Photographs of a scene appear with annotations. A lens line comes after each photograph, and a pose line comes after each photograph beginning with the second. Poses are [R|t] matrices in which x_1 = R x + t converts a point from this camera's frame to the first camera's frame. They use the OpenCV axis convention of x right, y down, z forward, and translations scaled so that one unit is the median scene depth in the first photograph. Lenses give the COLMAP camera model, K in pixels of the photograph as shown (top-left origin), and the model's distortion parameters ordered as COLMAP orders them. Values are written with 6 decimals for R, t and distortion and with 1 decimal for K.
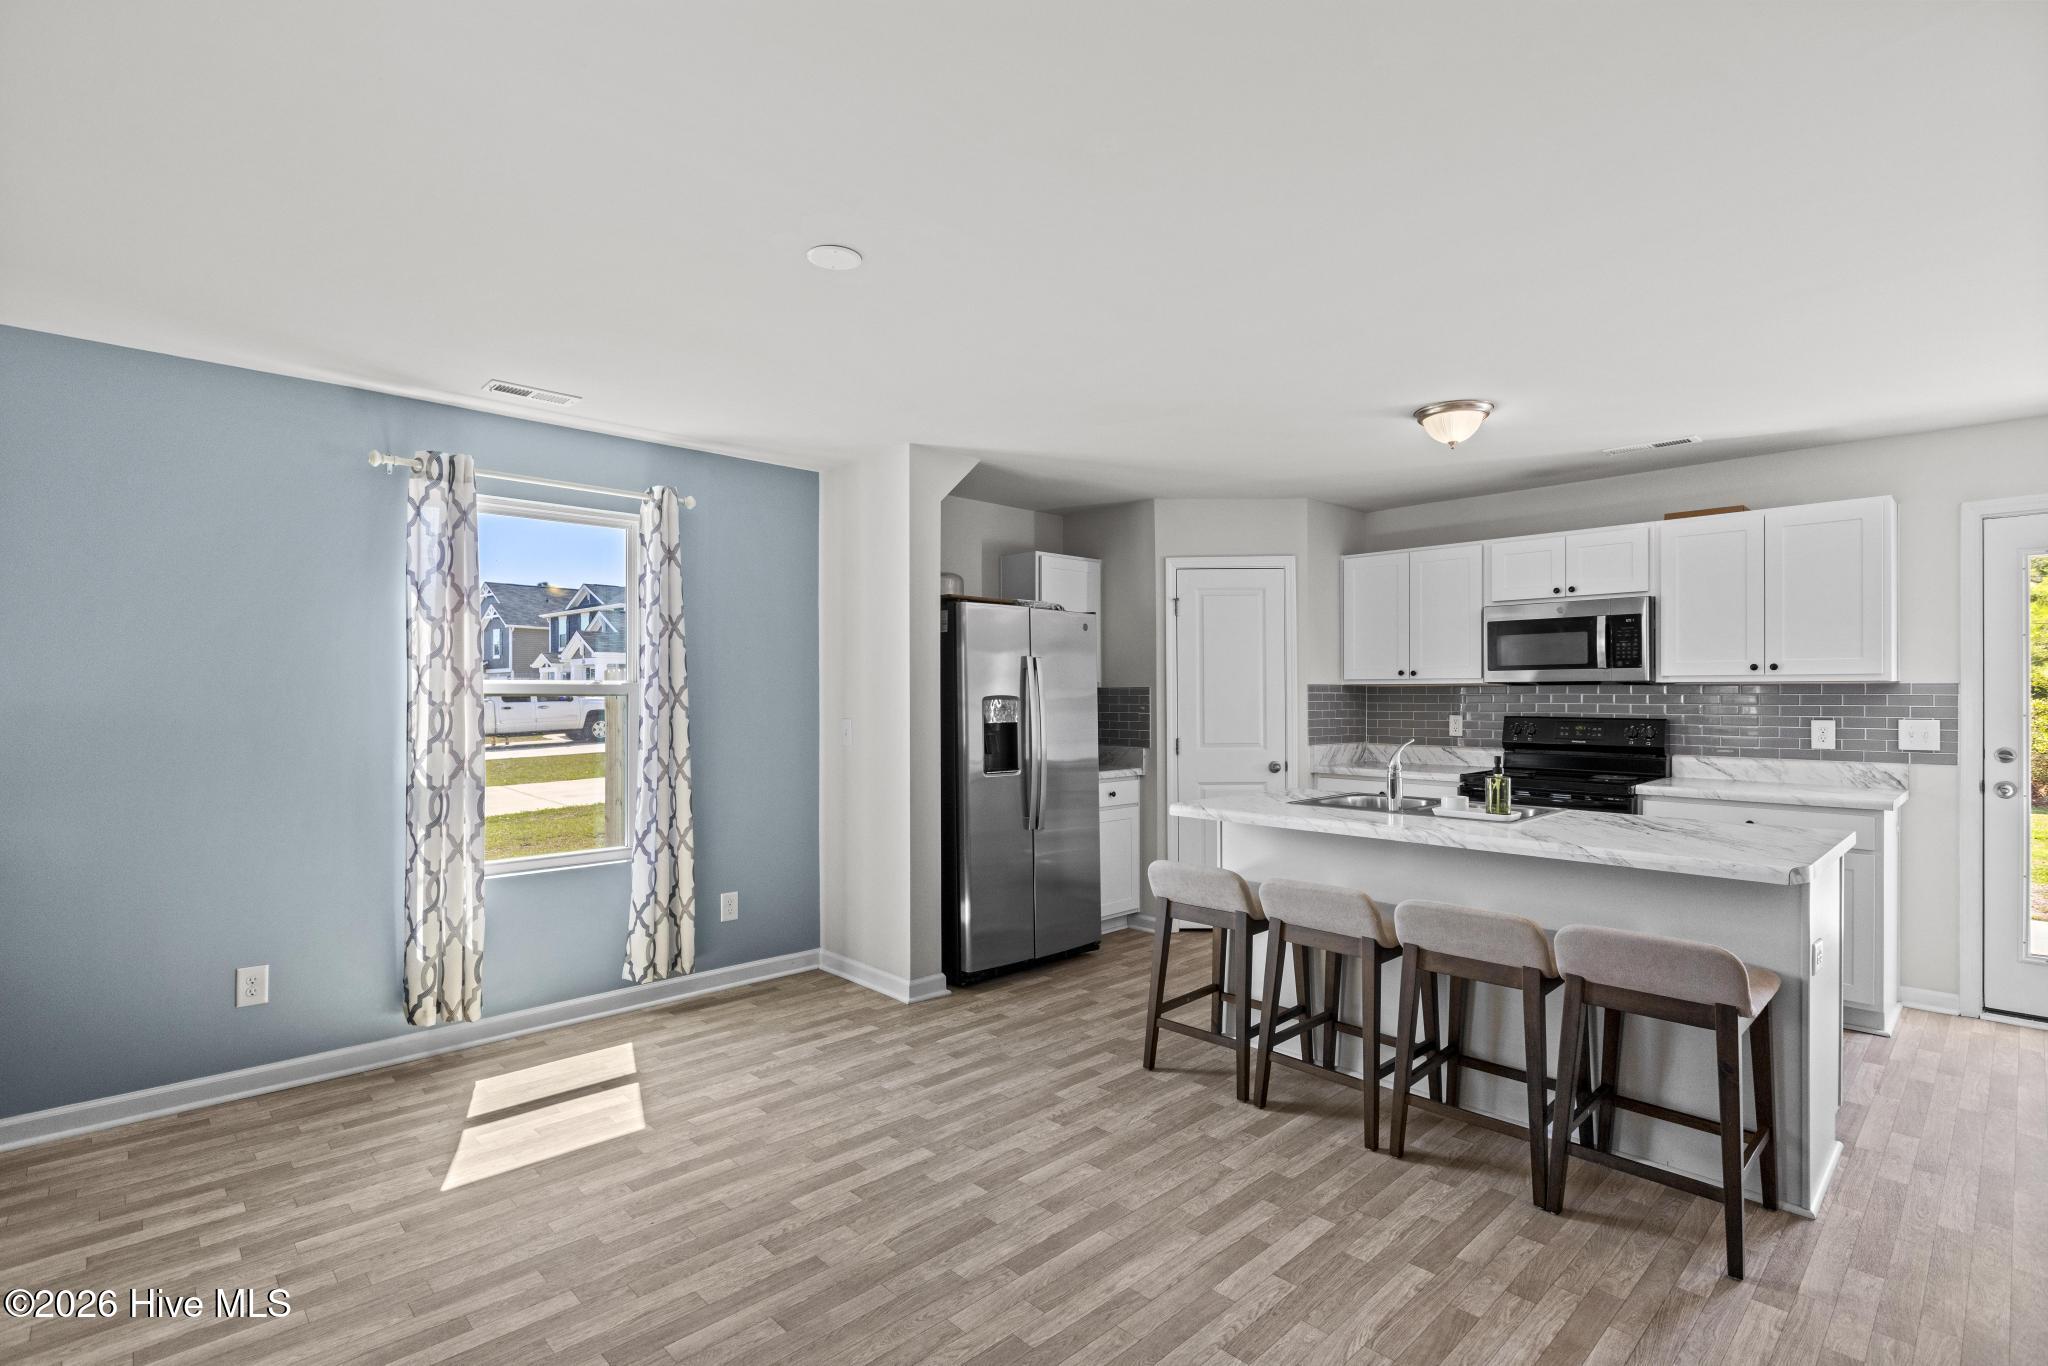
lens RADIAL K [[979.0, 0, 1037.3], [0, 979.0, 680.5], [0, 0, 1]] dist [0.008332, -0.000533]
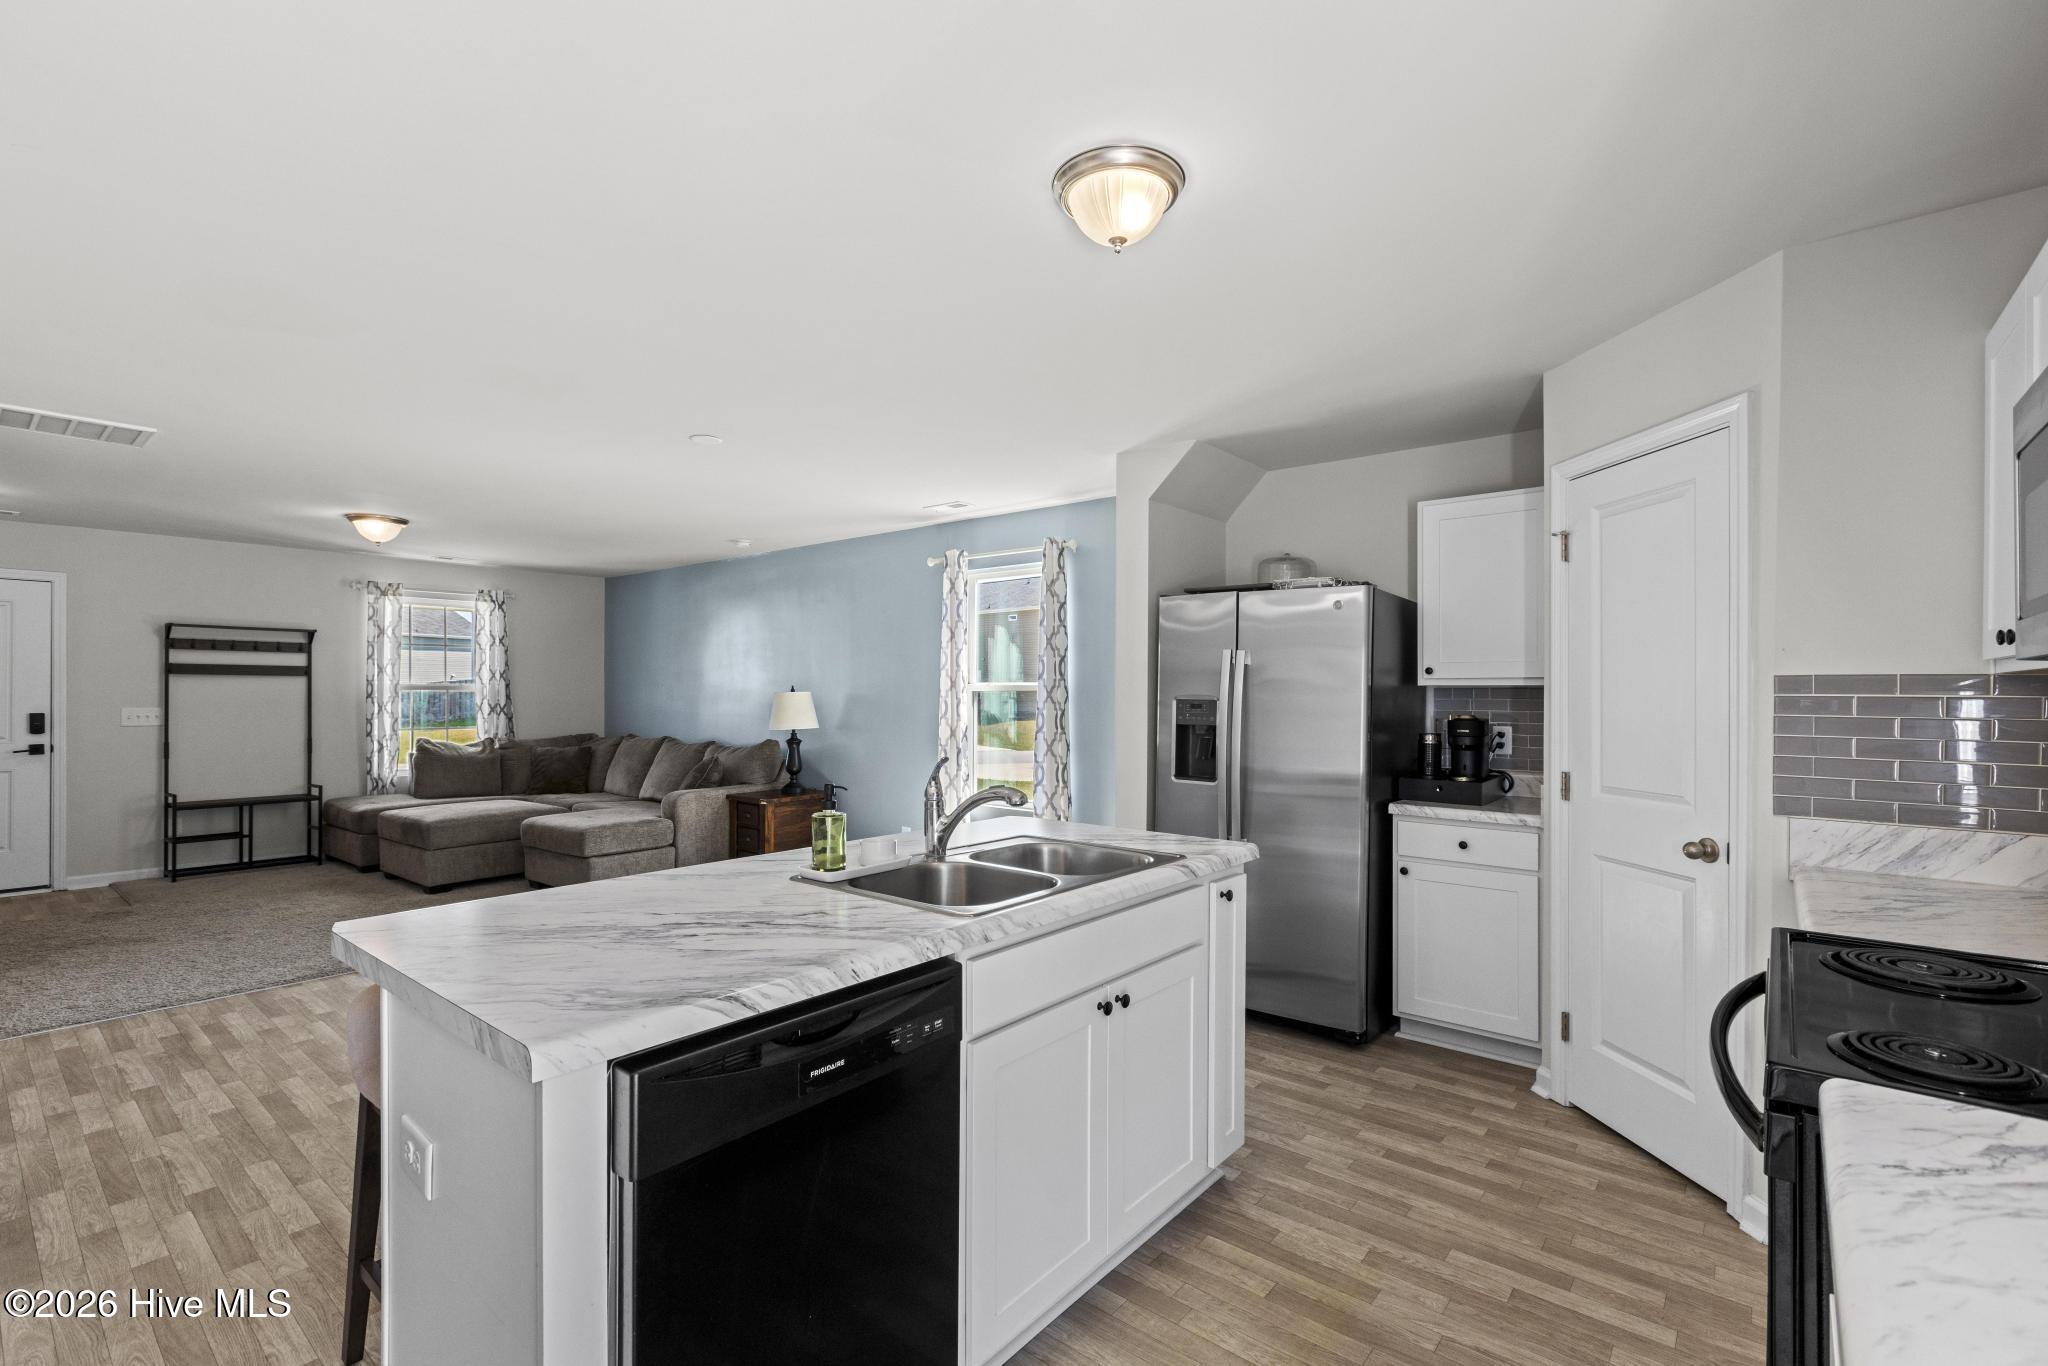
lens RADIAL K [[913.7, 0, 1028.4], [0, 913.7, 684.2], [0, 0, 1]] dist [0.003643, -0.000309]
pose [[0.104155, -0.005838, -0.994544, 0.782142], [0.010389, 0.999935, -0.004782, 0.007647], [0.994507, -0.009835, 0.104209, 0.752005]]
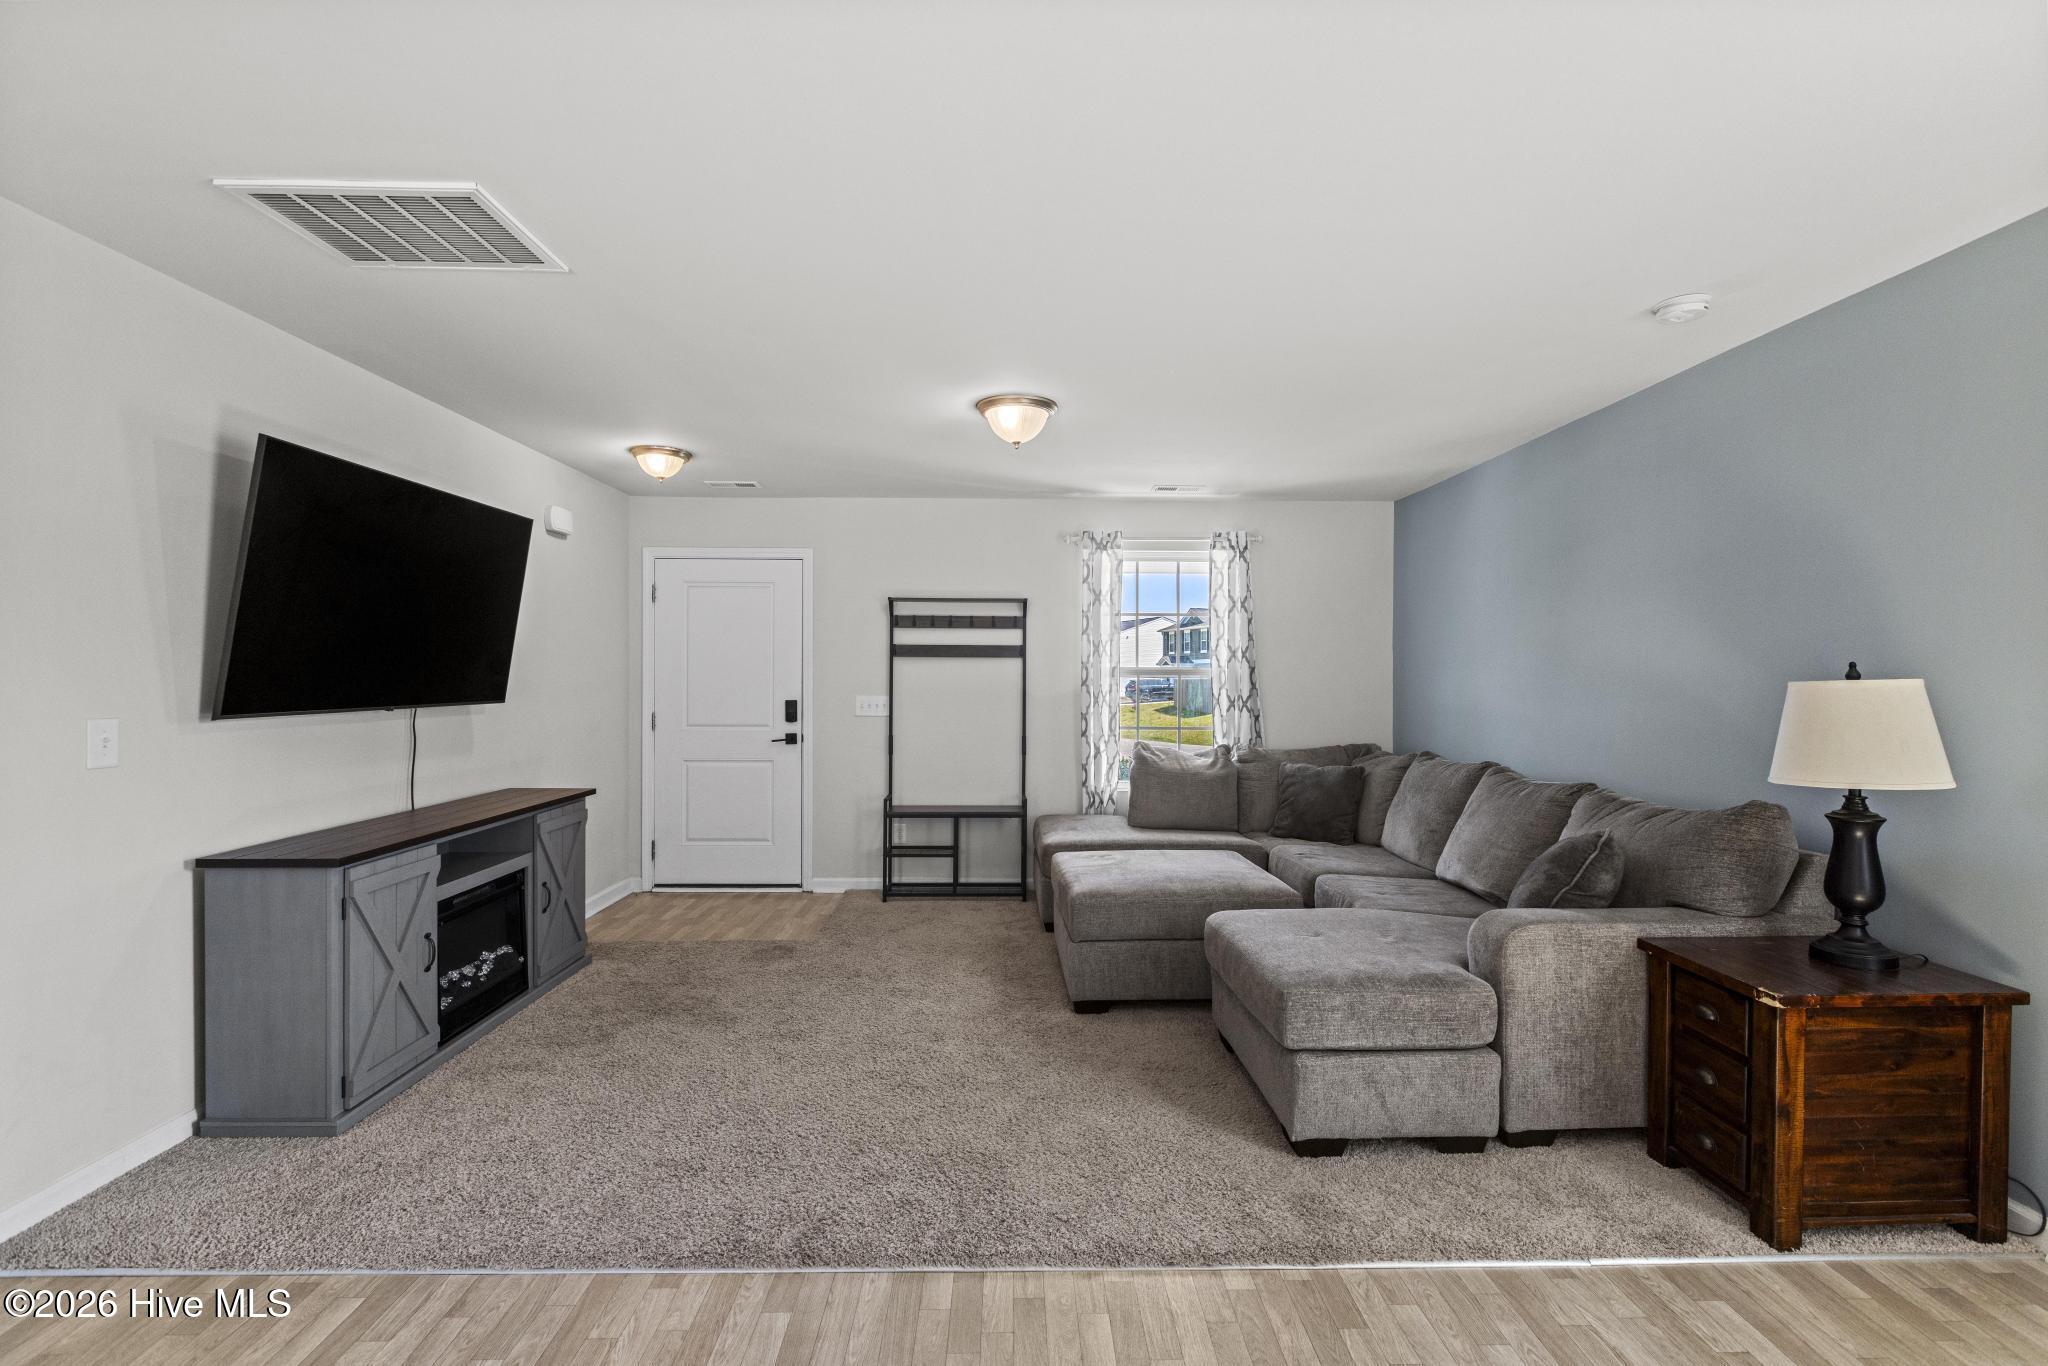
lens RADIAL K [[913.7, 0, 1028.4], [0, 913.7, 684.2], [0, 0, 1]] dist [0.003643, -0.000309]
pose [[-0.685801, 0.006292, -0.727762, 0.006974], [0.007372, 0.999971, 0.001698, 0.007218], [0.727752, -0.004200, -0.685827, 0.551191]]
